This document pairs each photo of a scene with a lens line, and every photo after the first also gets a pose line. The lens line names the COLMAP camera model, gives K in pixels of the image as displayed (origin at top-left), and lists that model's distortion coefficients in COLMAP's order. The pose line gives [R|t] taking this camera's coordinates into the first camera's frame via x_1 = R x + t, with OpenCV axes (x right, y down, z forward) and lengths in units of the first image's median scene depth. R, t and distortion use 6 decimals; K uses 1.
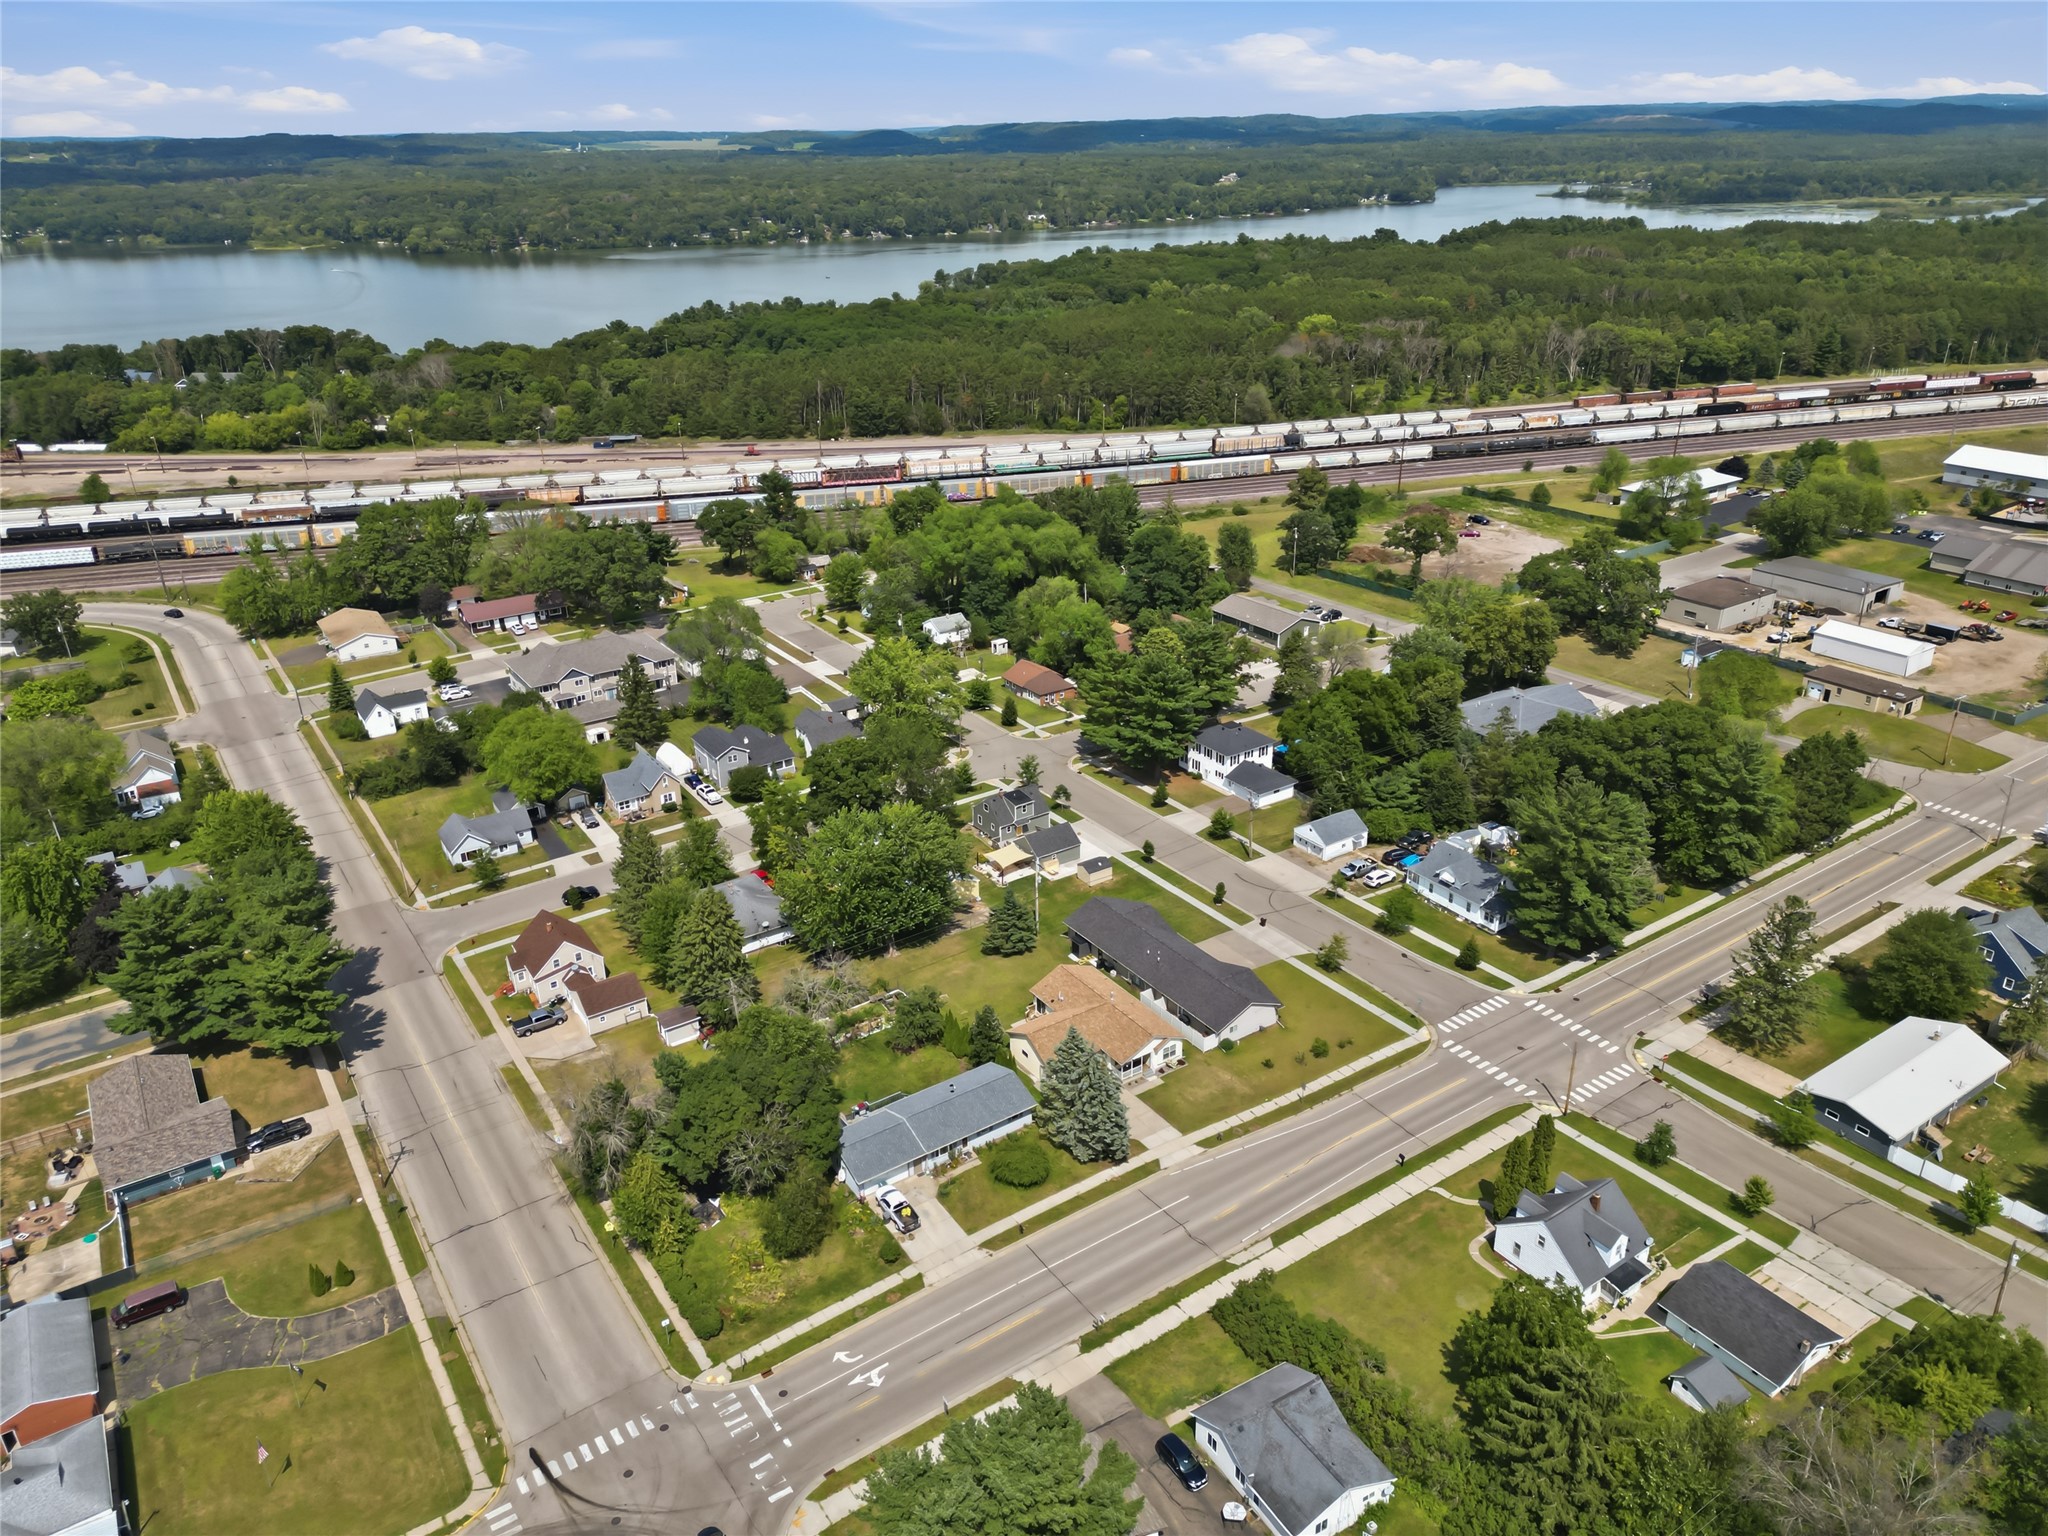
lens RADIAL K [[1414.5, 0, 1013.6], [0, 1414.5, 763.6], [0, 0, 1]] dist [0.074822, -0.077849]
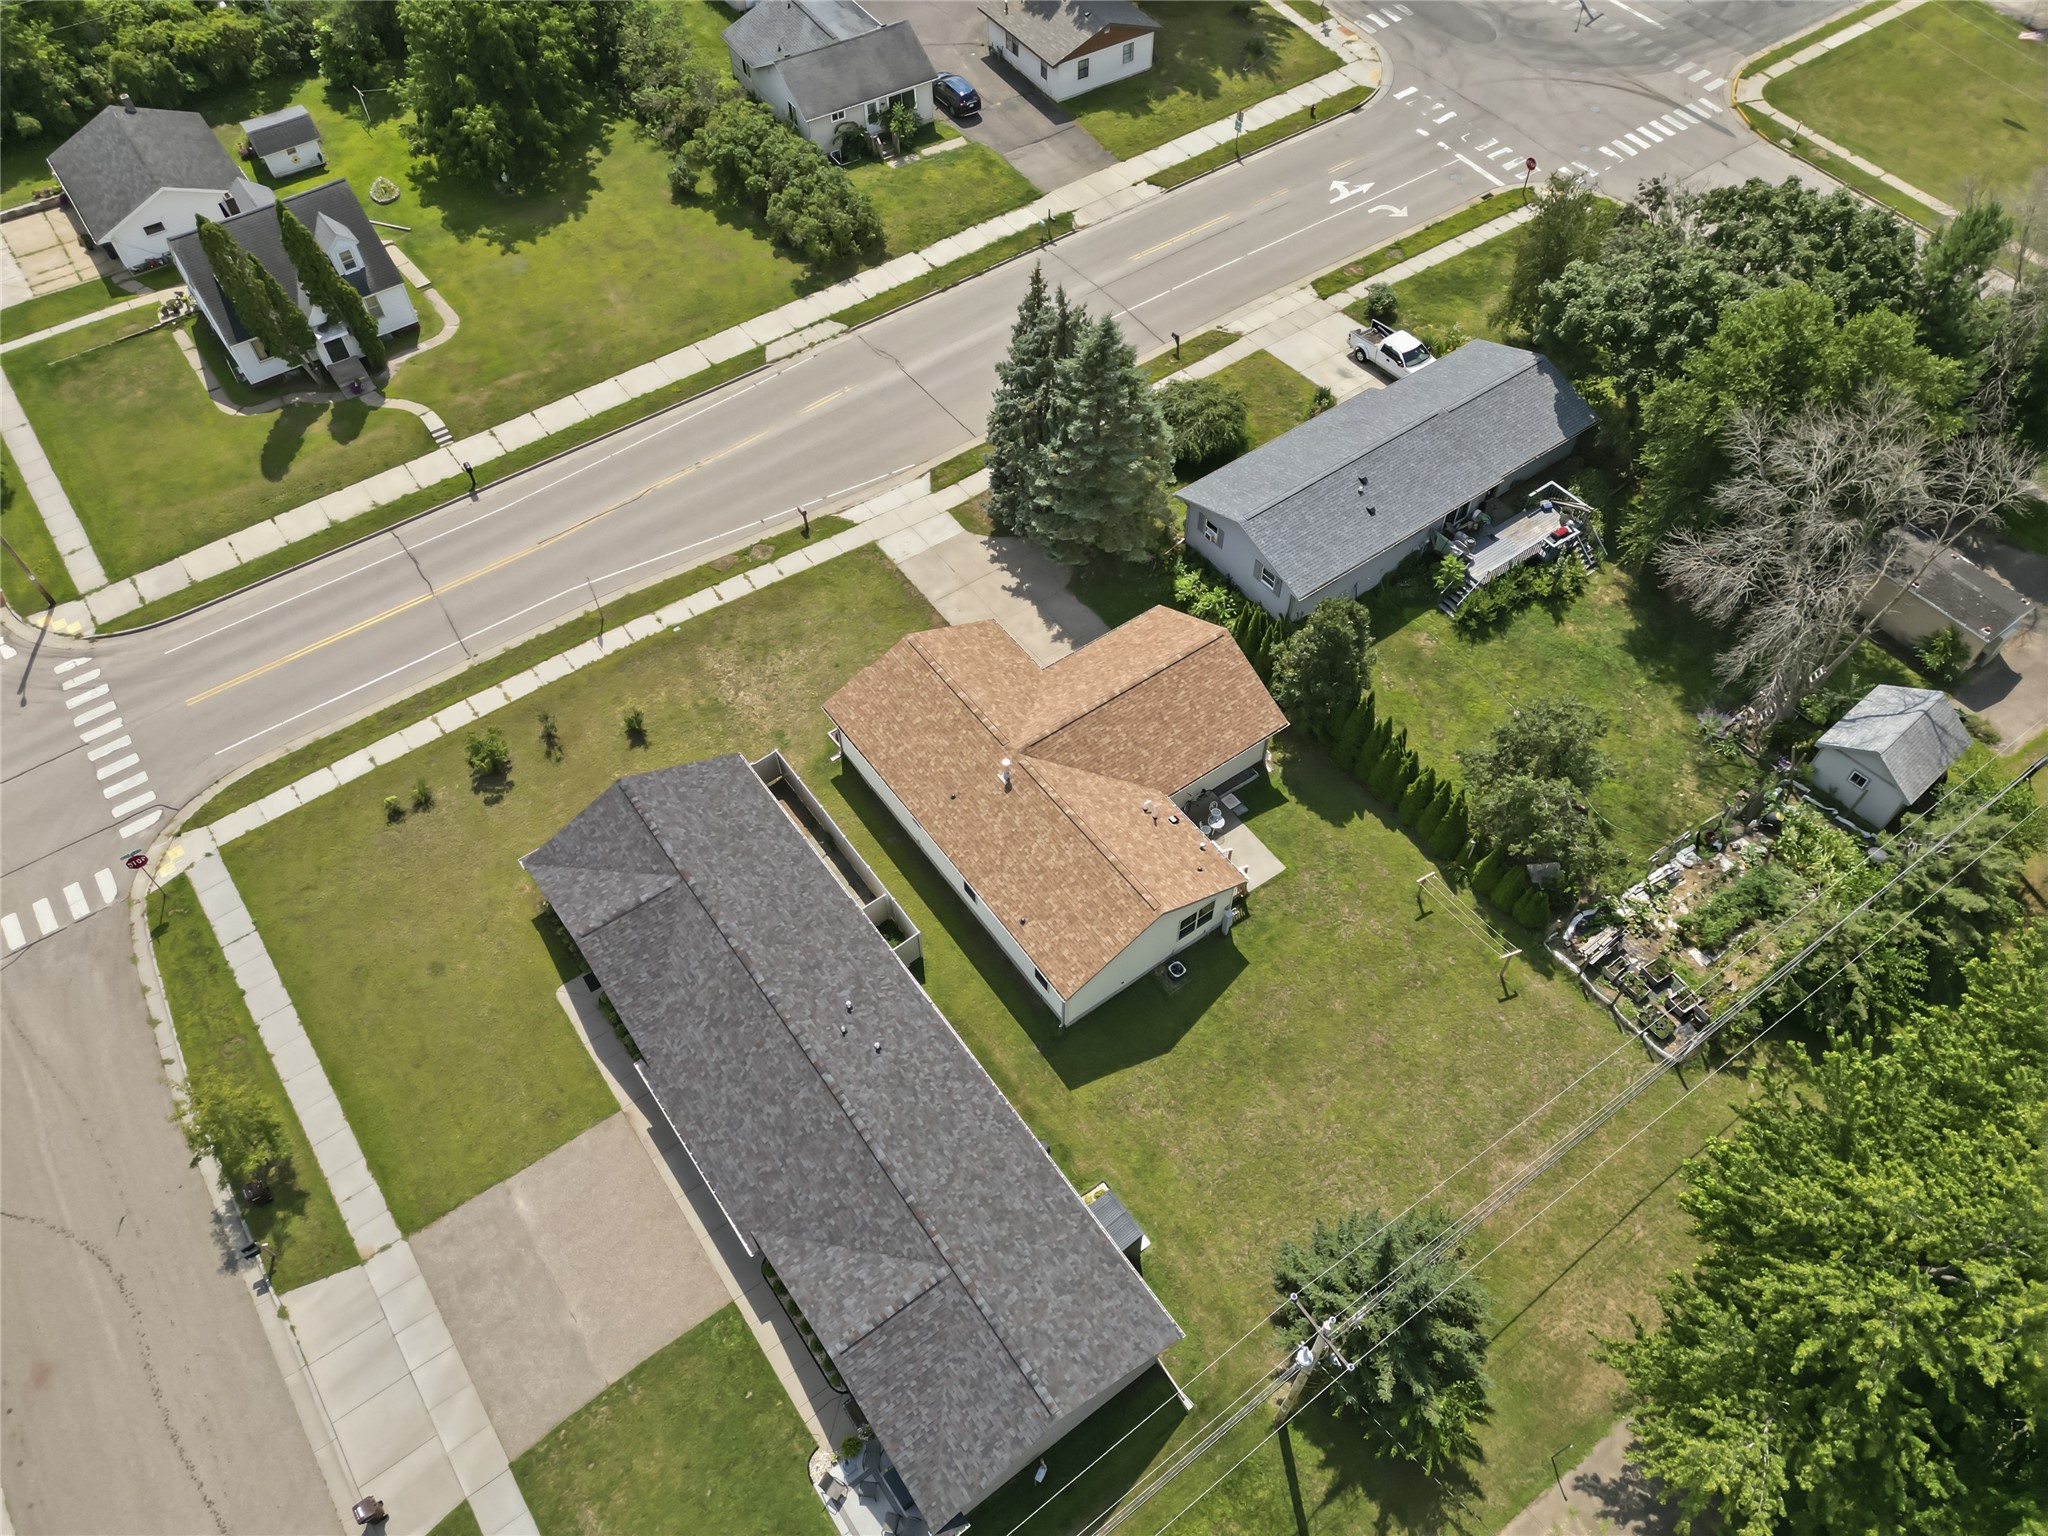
lens RADIAL K [[1433.9, 0, 1020.6], [0, 1433.9, 770.3], [0, 0, 1]] dist [0.084266, -0.083901]
pose [[-0.998592, 0.053034, 0.000936, 0.056999], [0.013151, 0.230453, 0.972995, -0.161631], [0.051386, 0.971637, -0.230826, 0.937915]]
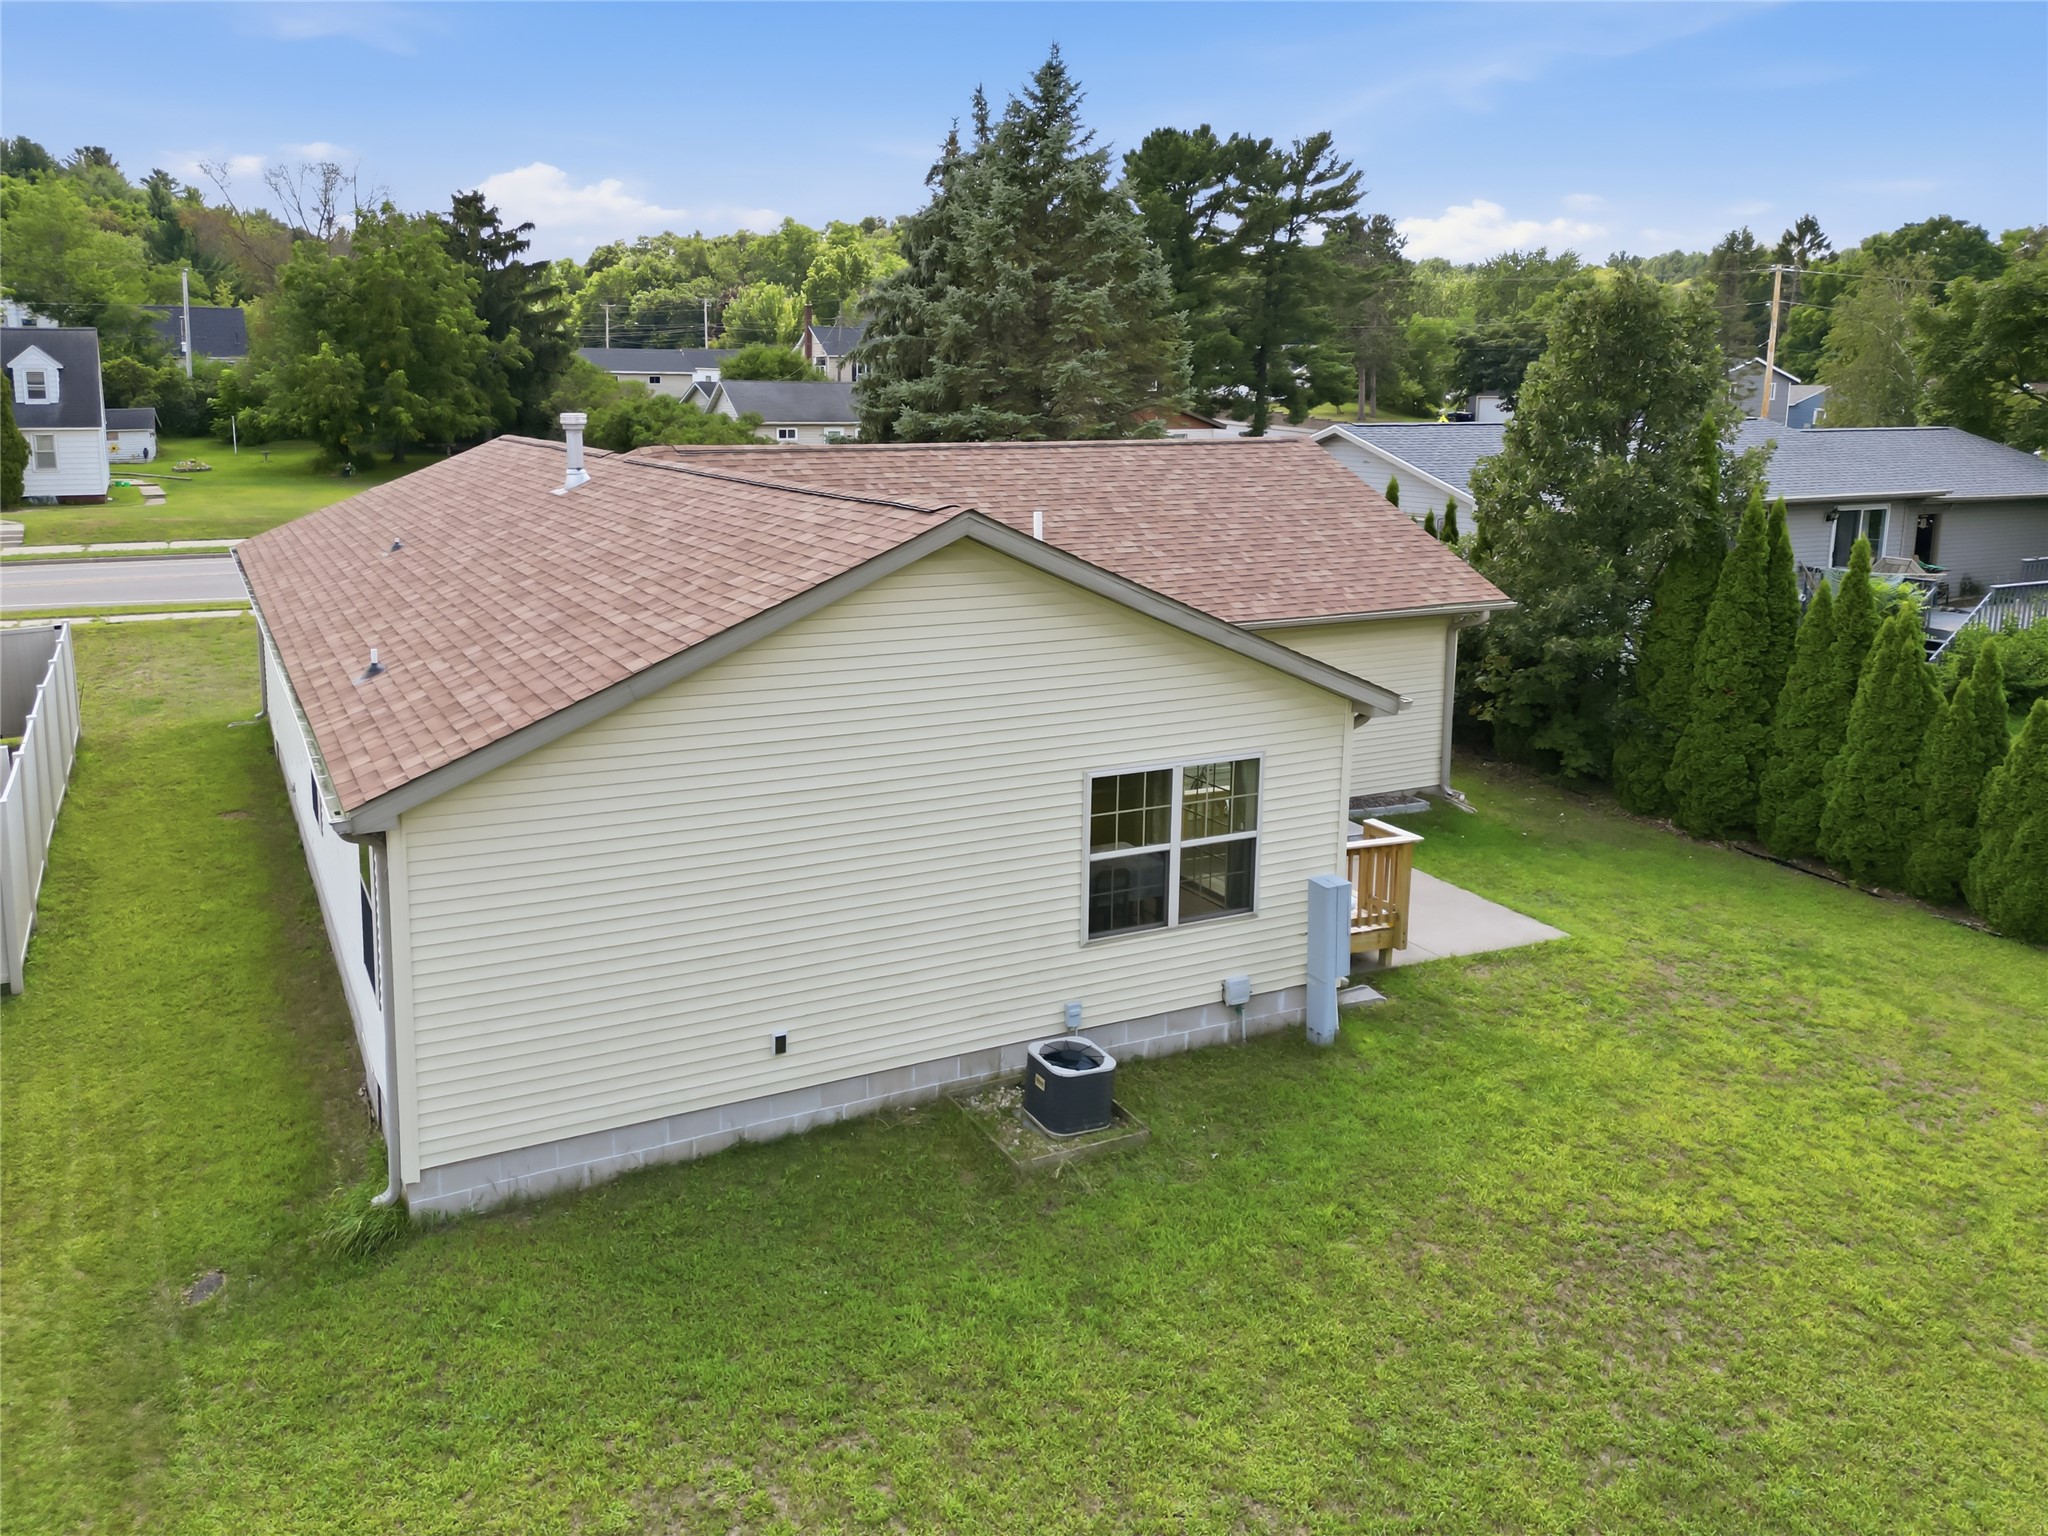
lens RADIAL K [[1489.1, 0, 1020.7], [0, 1489.1, 771.8], [0, 0, 1]] dist [0.081962, -0.078018]
pose [[-0.995203, -0.010484, 0.097273, 0.021800], [0.051046, 0.792543, 0.607675, 0.102078], [-0.083464, 0.609725, -0.788206, 0.952184]]
